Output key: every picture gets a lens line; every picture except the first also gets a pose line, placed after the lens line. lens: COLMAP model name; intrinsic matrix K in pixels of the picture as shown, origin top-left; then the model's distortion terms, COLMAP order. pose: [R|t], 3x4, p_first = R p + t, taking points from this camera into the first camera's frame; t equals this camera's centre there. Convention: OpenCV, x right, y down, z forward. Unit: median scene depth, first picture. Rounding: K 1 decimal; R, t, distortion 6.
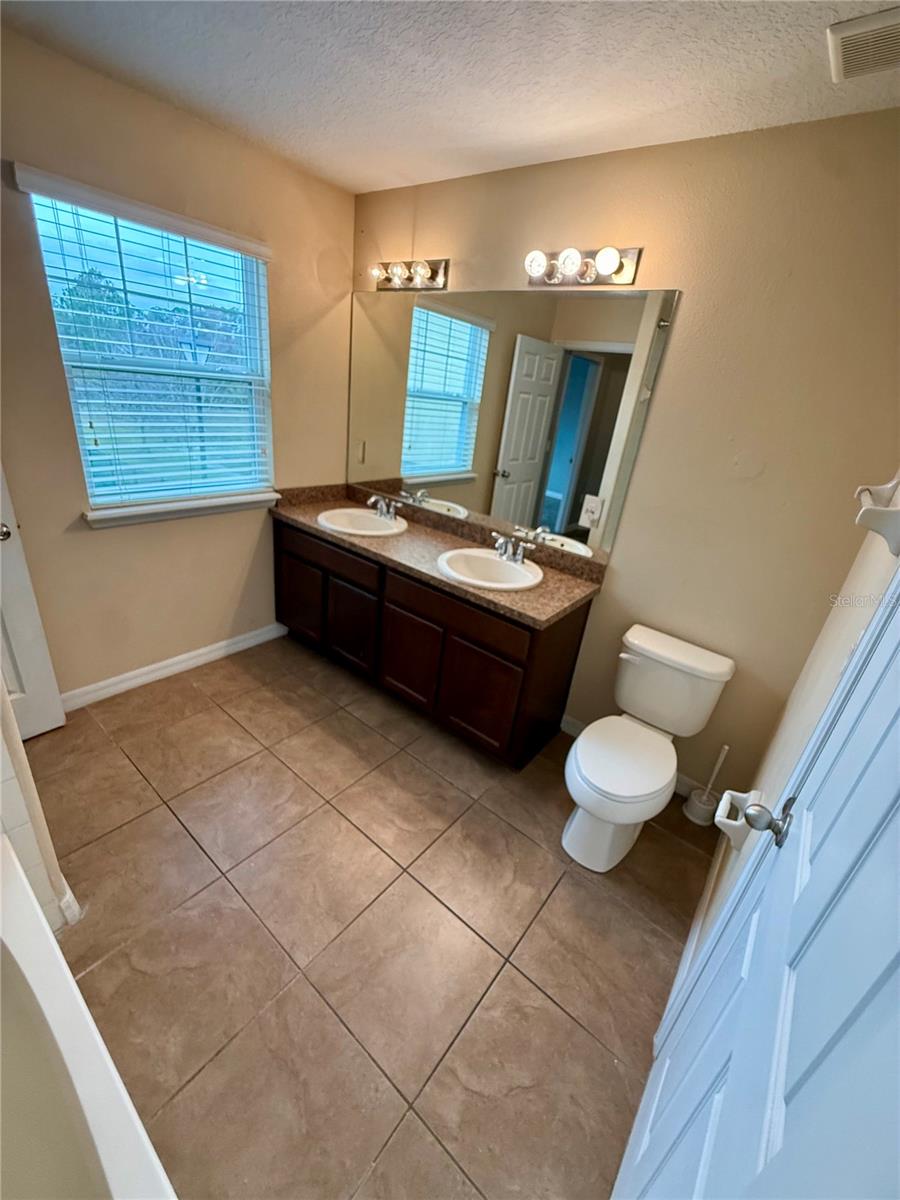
lens RADIAL K [[482.3, 0, 458.3], [0, 482.3, 593.8], [0, 0, 1]] dist [-0.002409, -0.000171]
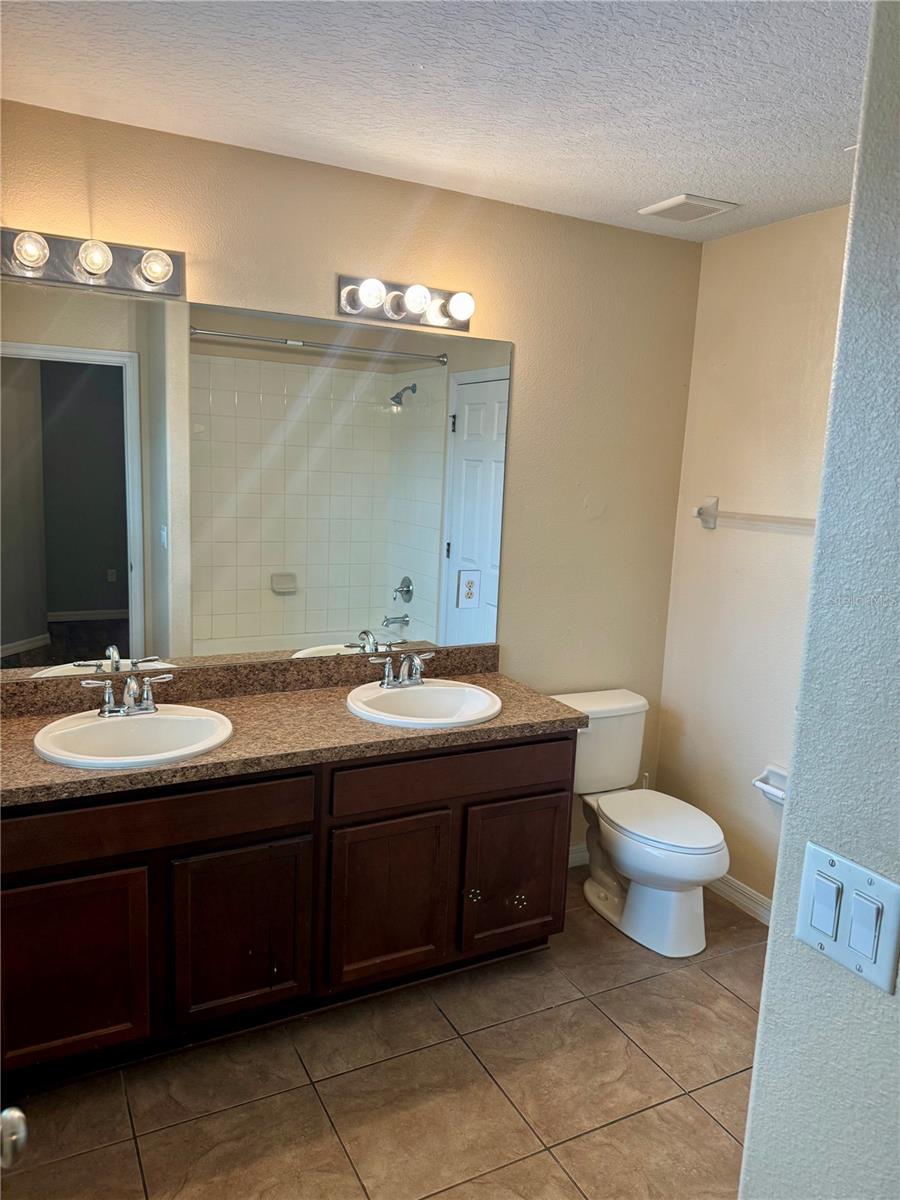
lens RADIAL K [[847.0, 0, 449.2], [0, 847.0, 591.3], [0, 0, 1]] dist [0.043440, -0.054708]
pose [[0.415919, -0.238664, 0.877525, -1.047386], [0.367825, 0.926644, 0.077686, -0.311545], [-0.831694, 0.290465, 0.473196, 0.405804]]
